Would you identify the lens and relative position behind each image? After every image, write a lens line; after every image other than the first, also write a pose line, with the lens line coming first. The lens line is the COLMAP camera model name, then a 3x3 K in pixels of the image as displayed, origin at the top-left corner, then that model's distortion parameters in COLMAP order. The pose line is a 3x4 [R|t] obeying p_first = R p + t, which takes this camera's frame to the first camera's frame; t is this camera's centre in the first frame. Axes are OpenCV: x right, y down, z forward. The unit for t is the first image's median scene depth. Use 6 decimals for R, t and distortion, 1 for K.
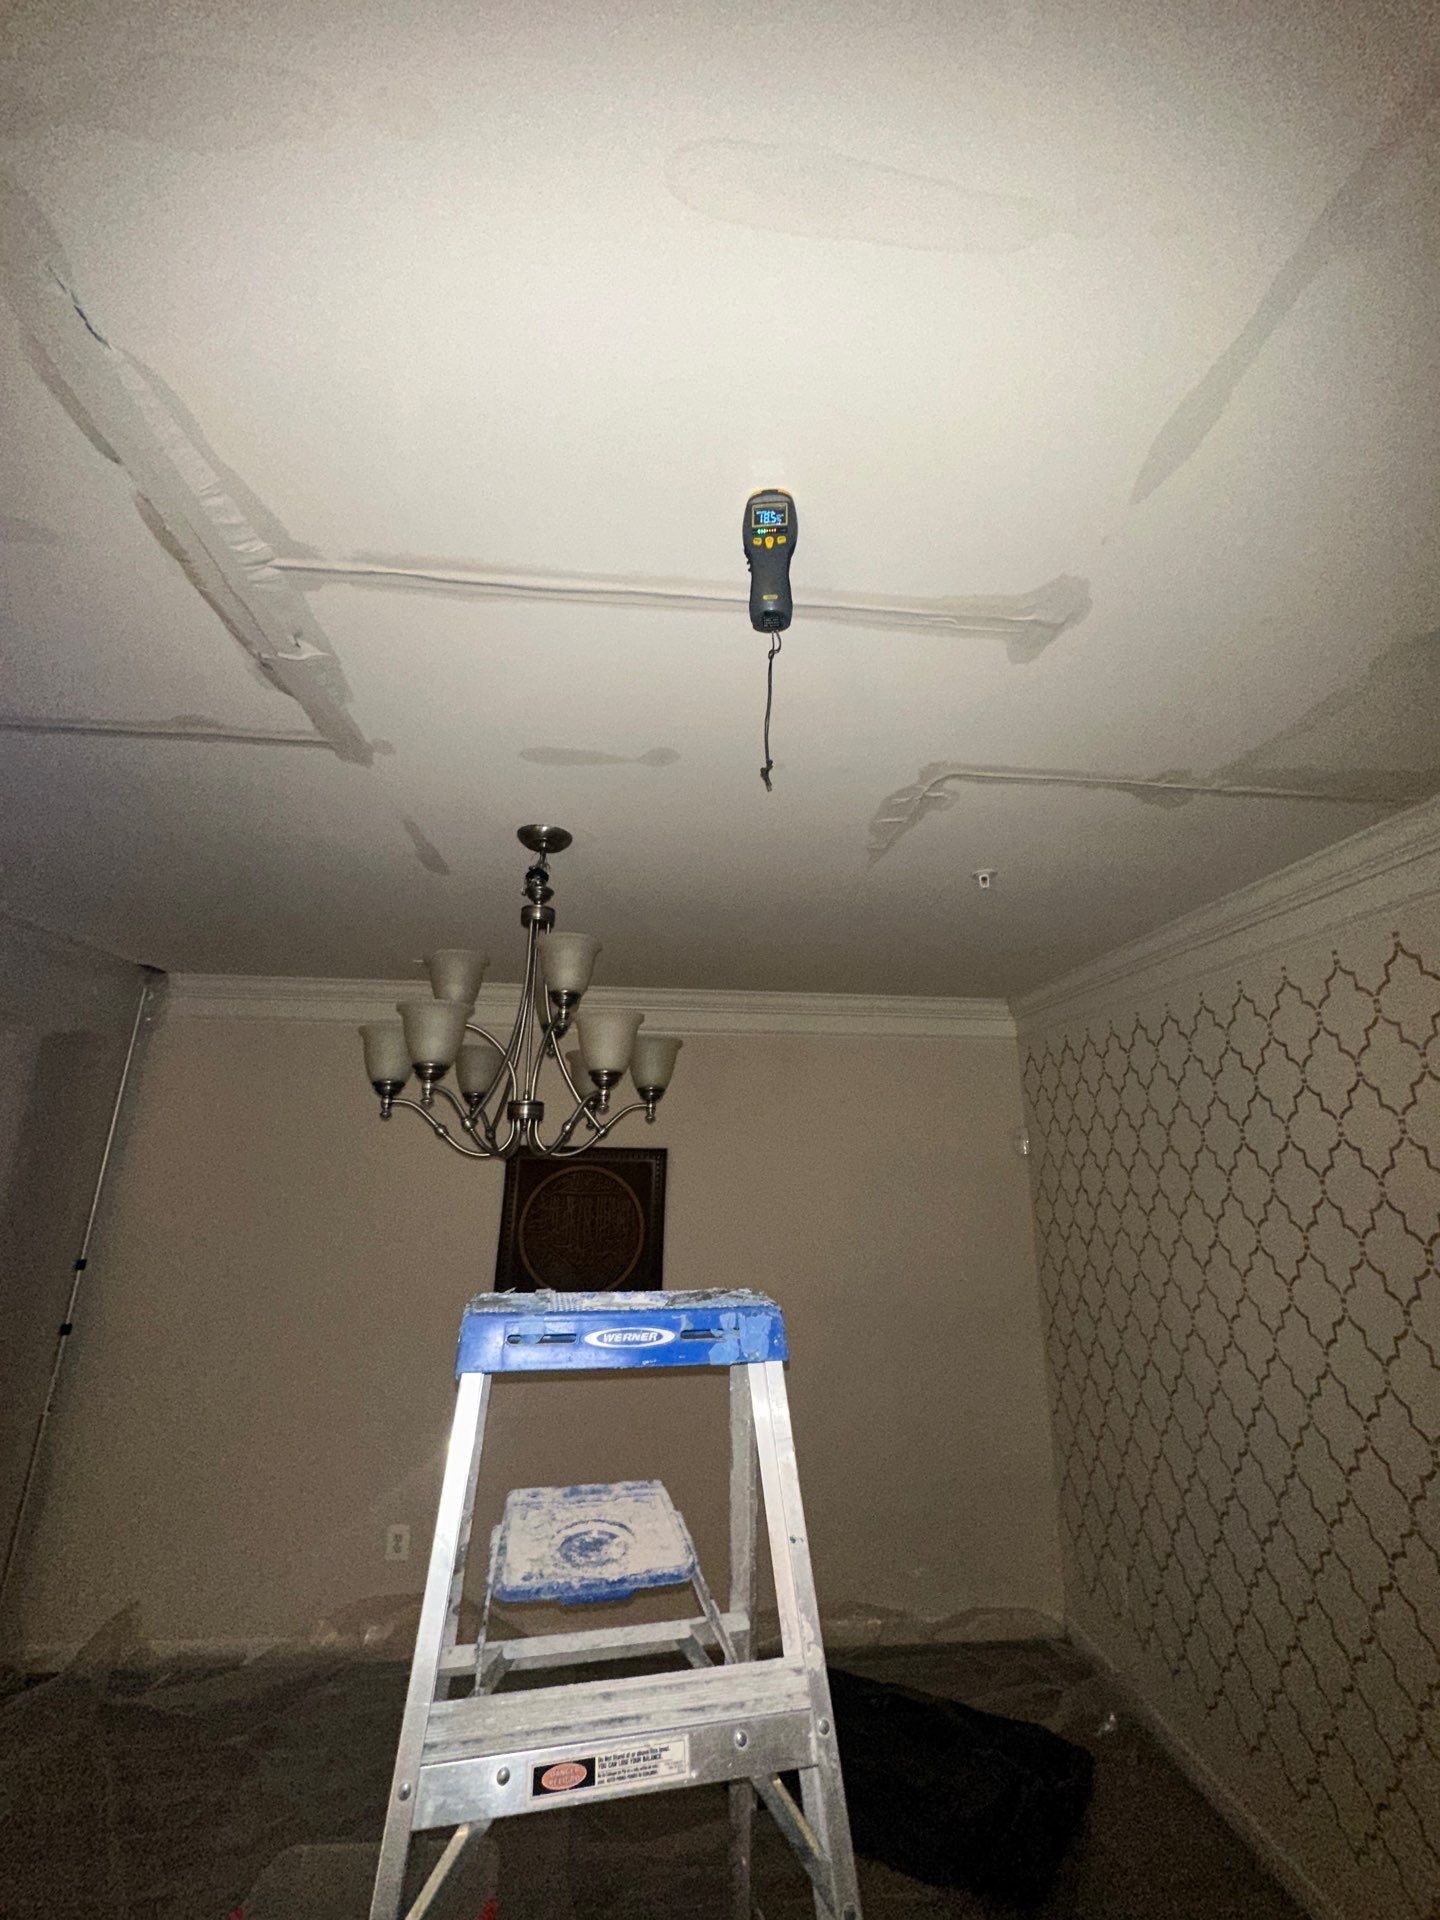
lens RADIAL K [[768.4, 0, 720.0], [0, 768.4, 960.0], [0, 0, 1]] dist [0.000786, 0.000034]
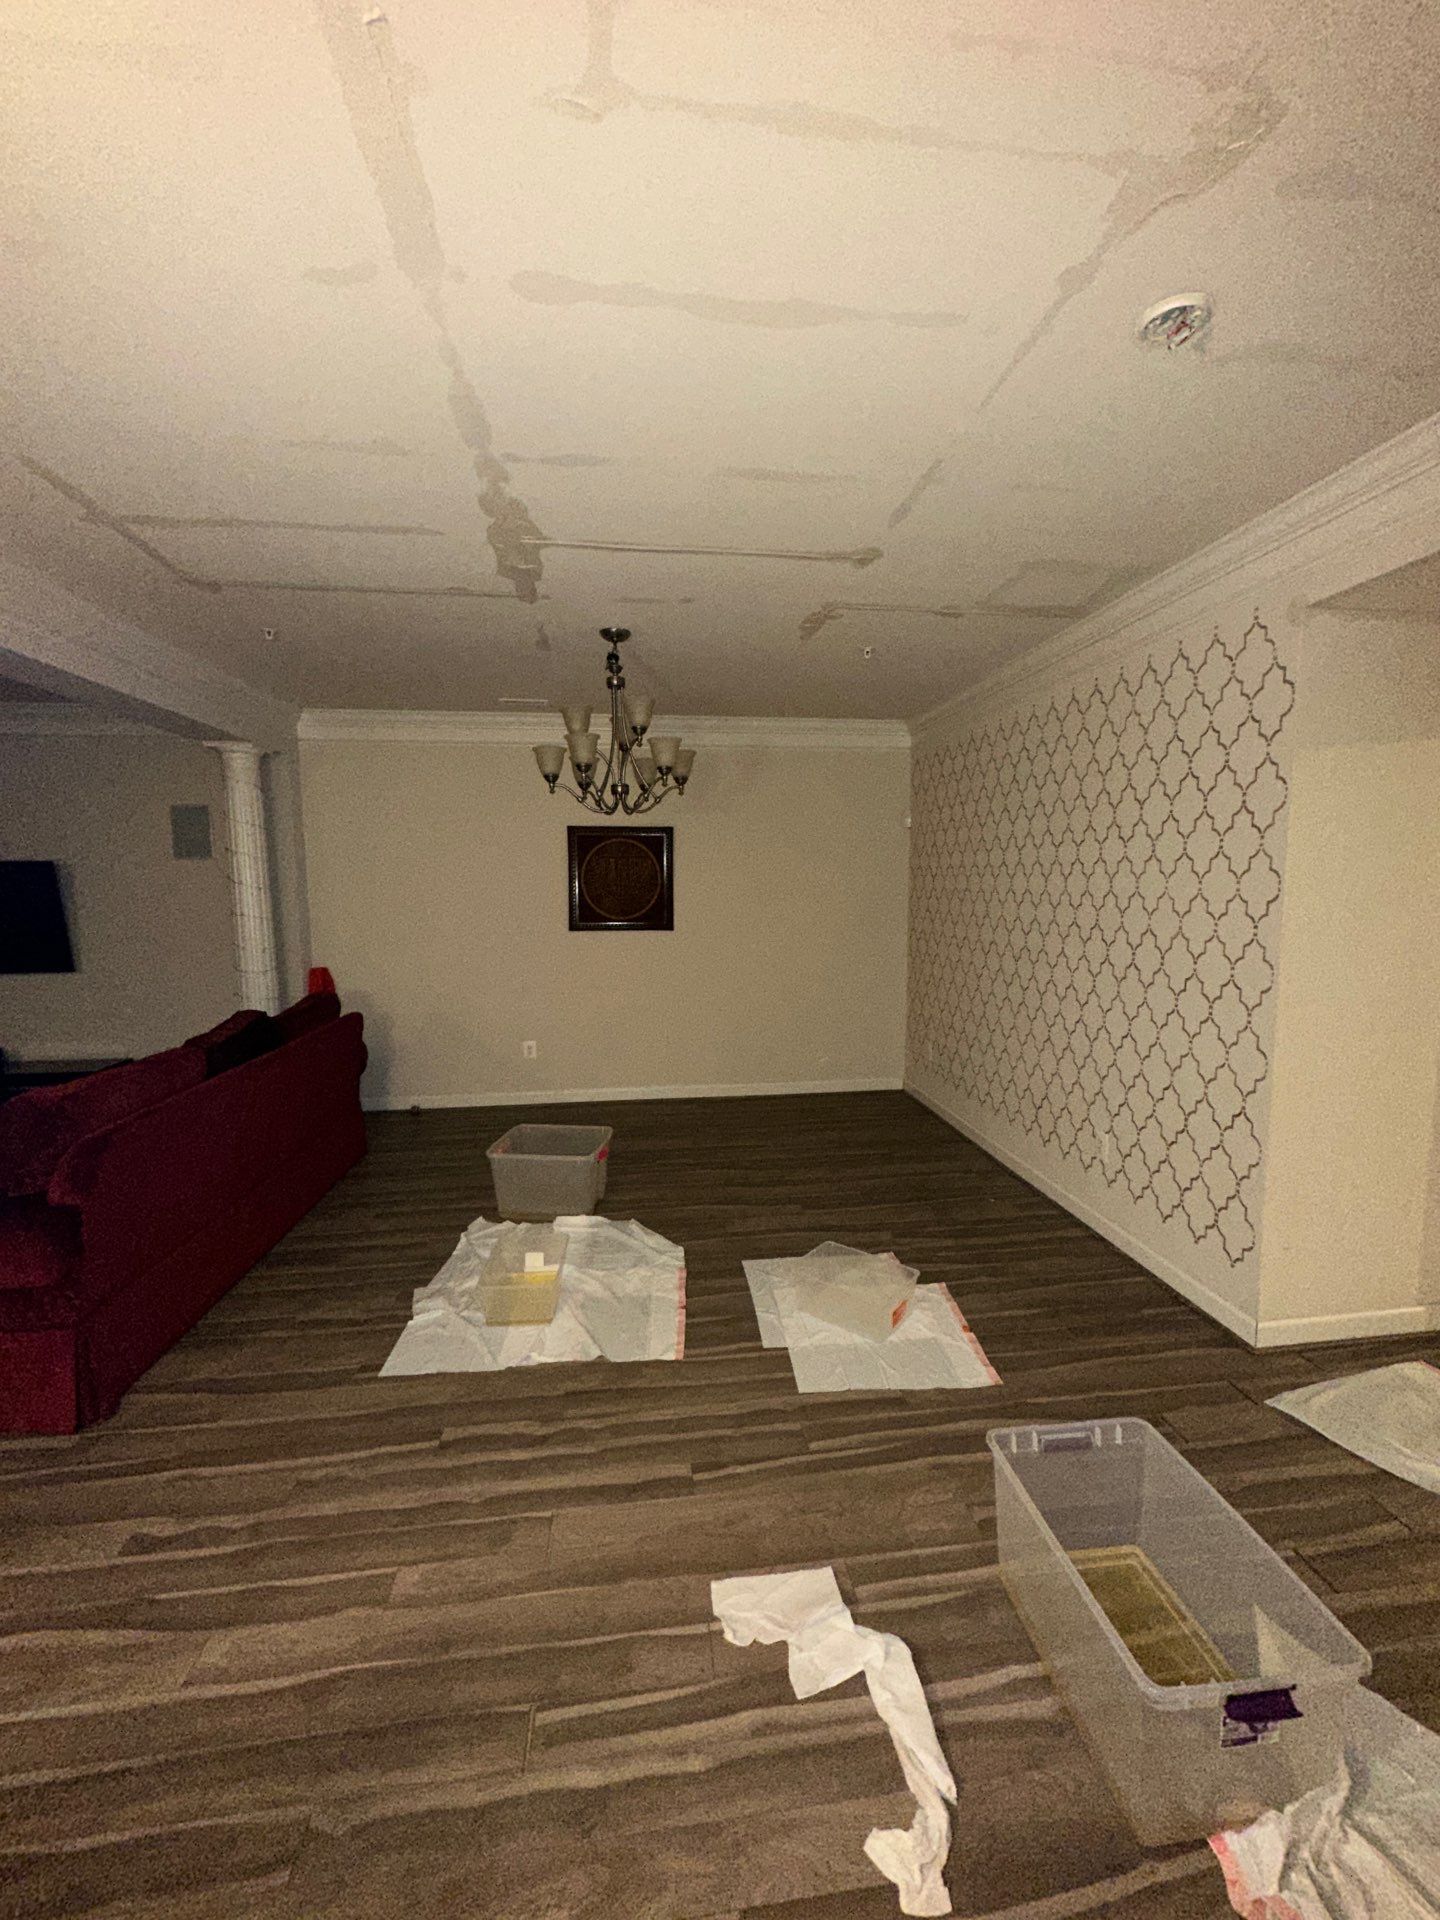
lens RADIAL K [[768.4, 0, 720.0], [0, 768.4, 960.0], [0, 0, 1]] dist [0.000786, 0.000034]
pose [[0.999836, -0.012634, 0.013001, -0.019994], [0.006947, 0.929428, 0.368937, -0.113086], [-0.016744, -0.368786, 0.929363, -0.920746]]
